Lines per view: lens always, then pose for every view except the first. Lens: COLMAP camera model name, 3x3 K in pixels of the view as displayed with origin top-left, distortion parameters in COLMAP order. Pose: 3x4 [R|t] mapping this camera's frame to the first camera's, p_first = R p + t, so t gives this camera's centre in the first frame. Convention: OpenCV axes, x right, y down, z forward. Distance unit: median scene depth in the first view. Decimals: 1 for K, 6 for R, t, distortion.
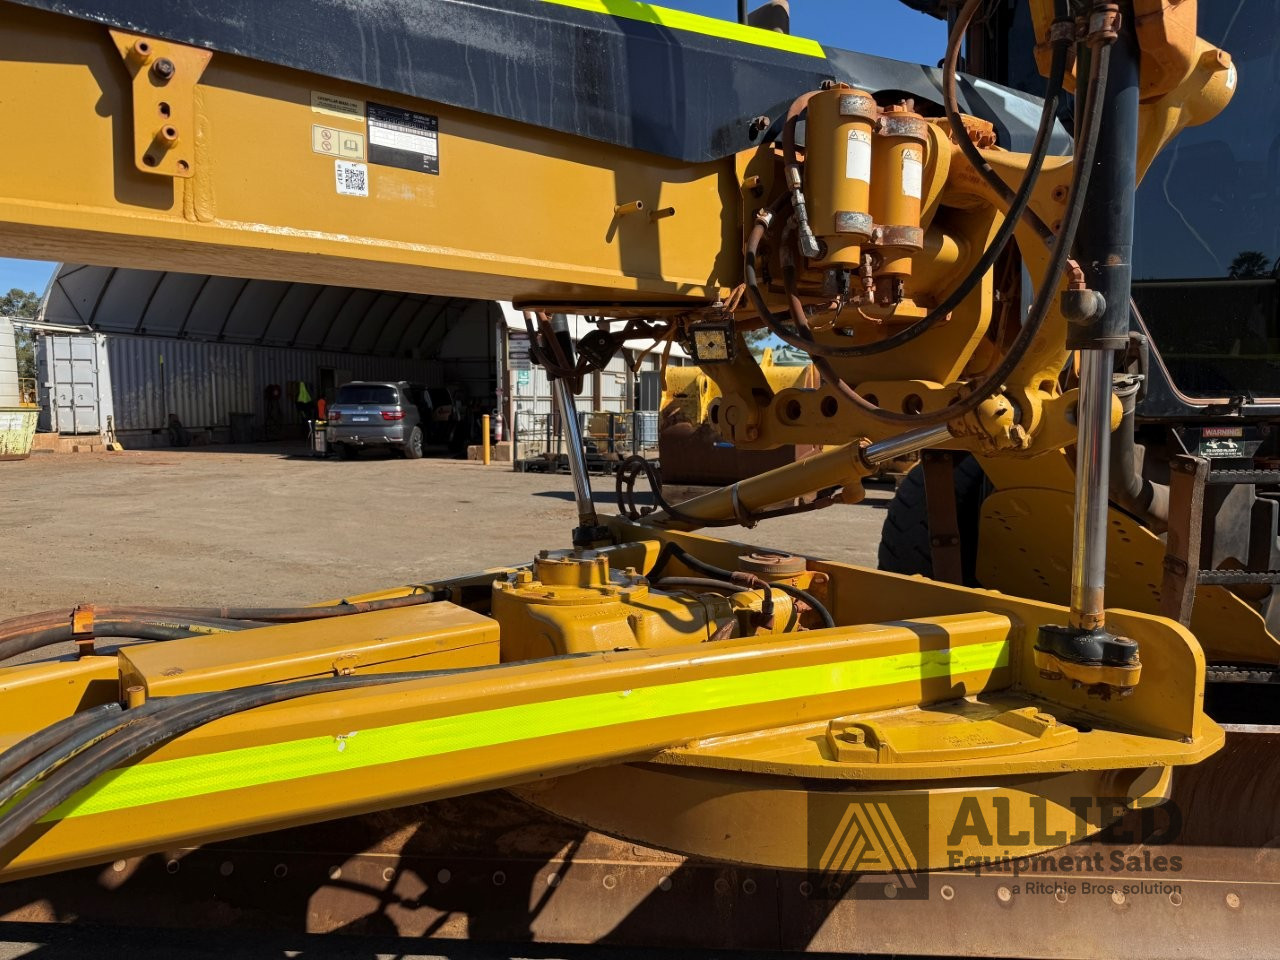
lens RADIAL K [[915.2, 0, 650.8], [0, 915.2, 476.5], [0, 0, 1]] dist [0.061843, -0.073472]
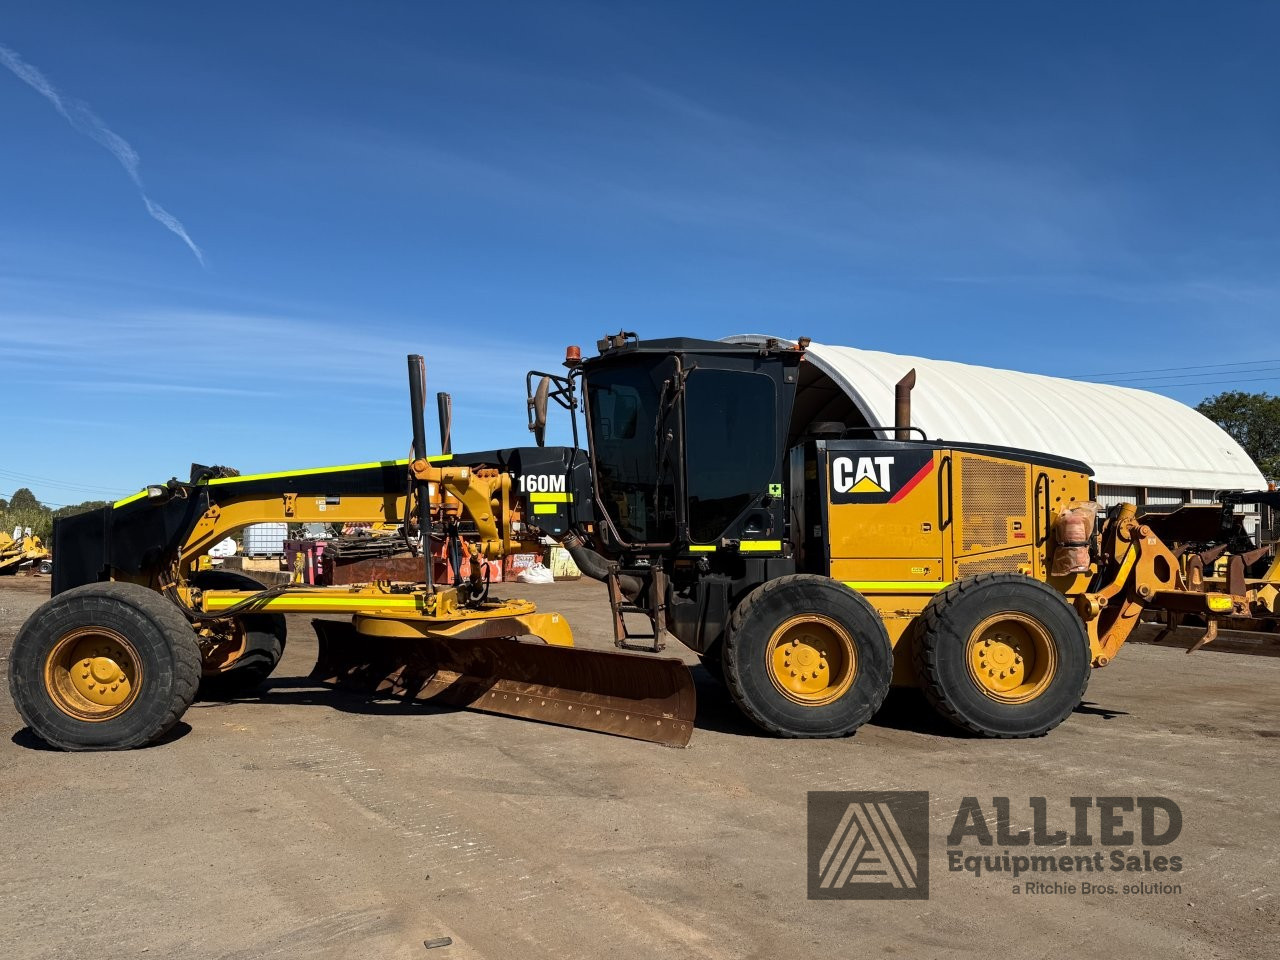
lens RADIAL K [[1019.7, 0, 600.4], [0, 1019.7, 505.0], [0, 0, 1]] dist [0.086919, -0.117949]
pose [[0.771199, -0.024007, -0.636142, 2.356312], [-0.047856, 0.994275, -0.095538, 0.087793], [0.634793, 0.104122, 0.765634, -1.296511]]
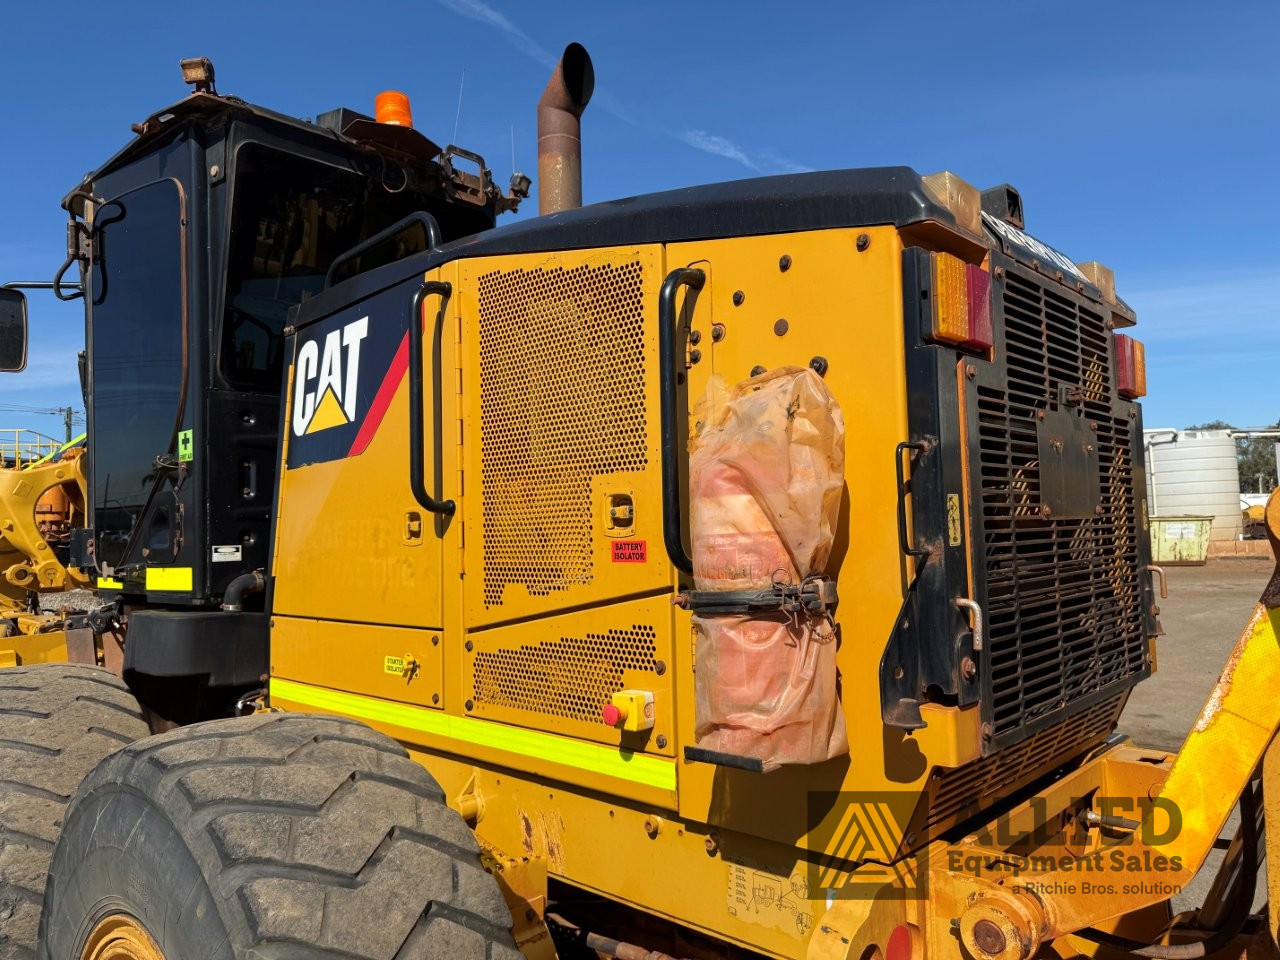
lens RADIAL K [[918.1, 0, 619.1], [0, 918.1, 466.8], [0, 0, 1]] dist [0.104065, -0.176621]
pose [[0.083272, -0.065013, -0.994404, 2.033611], [-0.045700, 0.996571, -0.068981, -0.172602], [0.995478, 0.051188, 0.080016, 1.603424]]
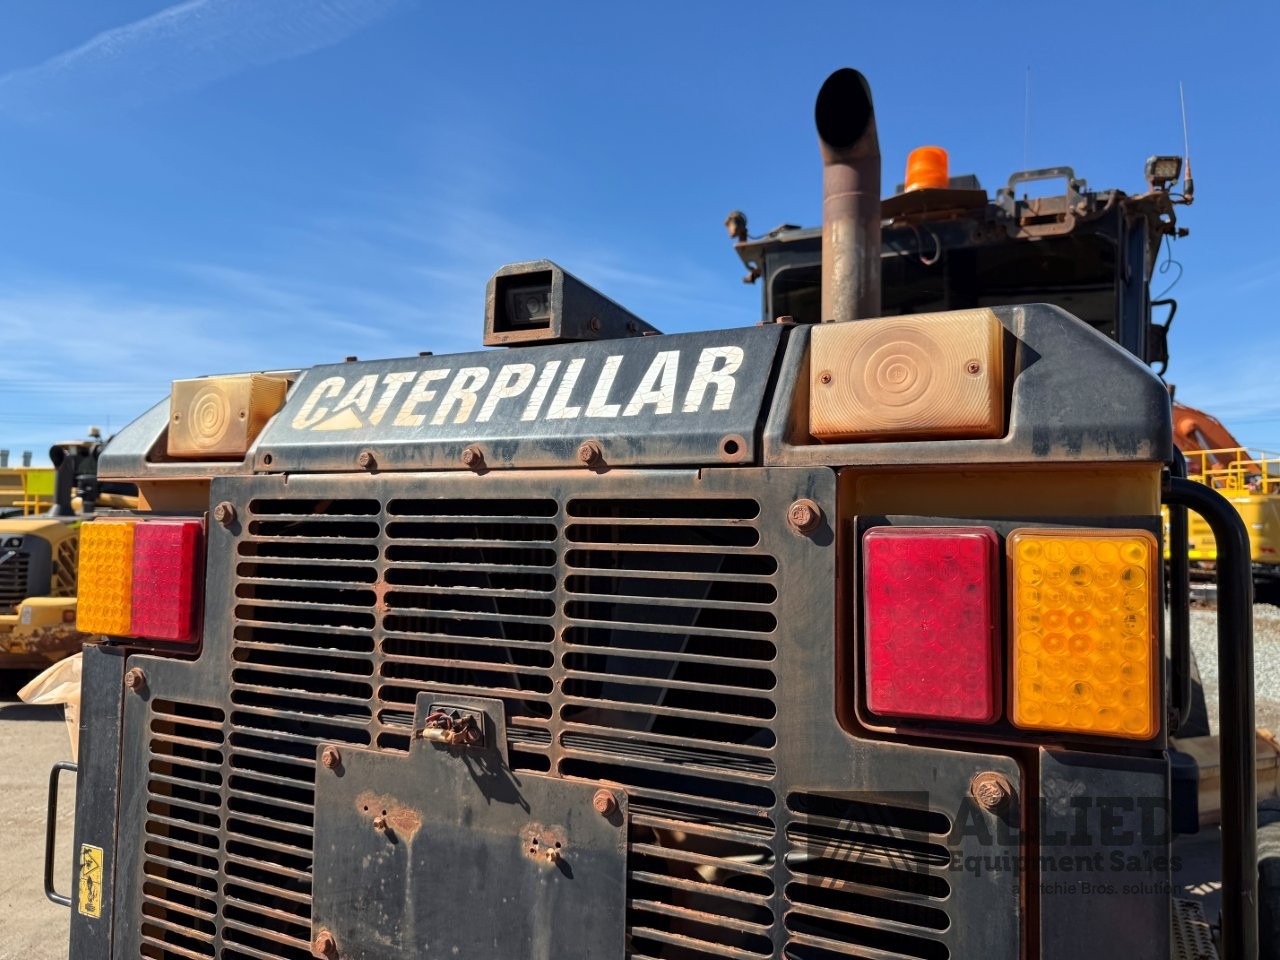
lens RADIAL K [[922.2, 0, 616.9], [0, 922.2, 485.6], [0, 0, 1]] dist [0.060379, -0.073284]
pose [[-0.929766, -0.034229, -0.366556, 1.524167], [-0.038704, 0.999239, 0.004863, -0.345474], [0.366111, 0.018709, -0.930383, 2.212410]]
